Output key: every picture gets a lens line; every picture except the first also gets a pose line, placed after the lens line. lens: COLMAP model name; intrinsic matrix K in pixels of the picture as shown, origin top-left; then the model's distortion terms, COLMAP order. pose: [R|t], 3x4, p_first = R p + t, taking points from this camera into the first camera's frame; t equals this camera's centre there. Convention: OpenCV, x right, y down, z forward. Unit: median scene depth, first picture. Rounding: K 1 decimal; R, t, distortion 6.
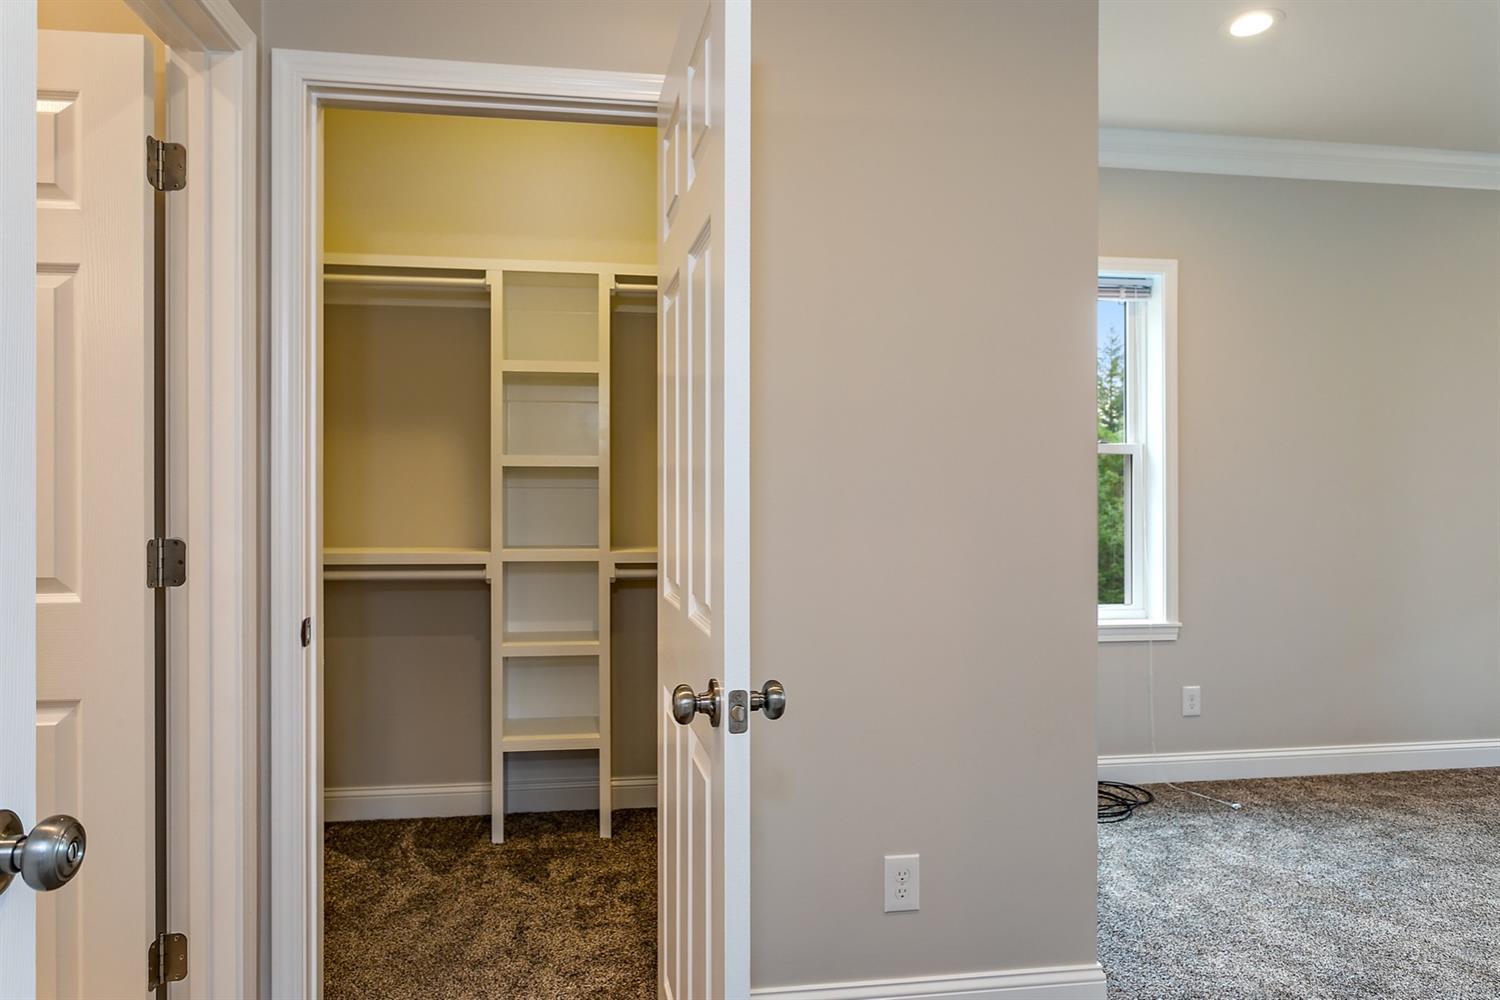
lens RADIAL K [[913.8, 0, 745.0], [0, 913.8, 501.8], [0, 0, 1]] dist [-0.003116, -0.000393]
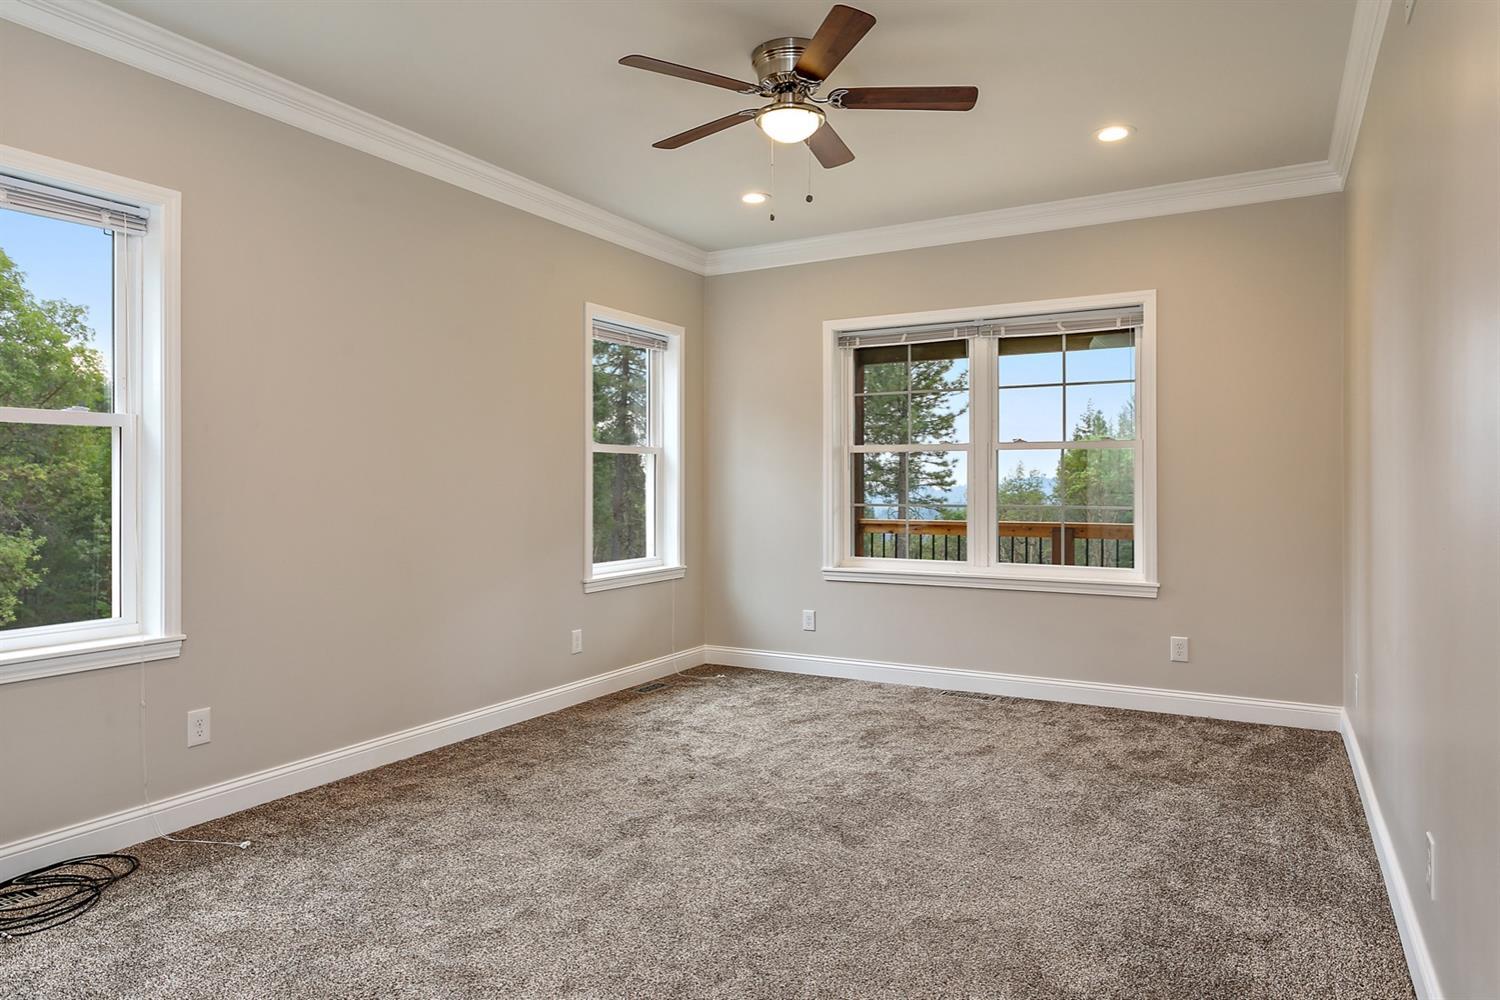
lens RADIAL K [[913.8, 0, 745.0], [0, 913.8, 501.8], [0, 0, 1]] dist [-0.003116, -0.000393]
pose [[0.608251, -0.013890, 0.793623, 0.150102], [0.000075, 0.999848, 0.017442, -0.001268], [-0.793744, -0.010550, 0.608160, 0.114332]]
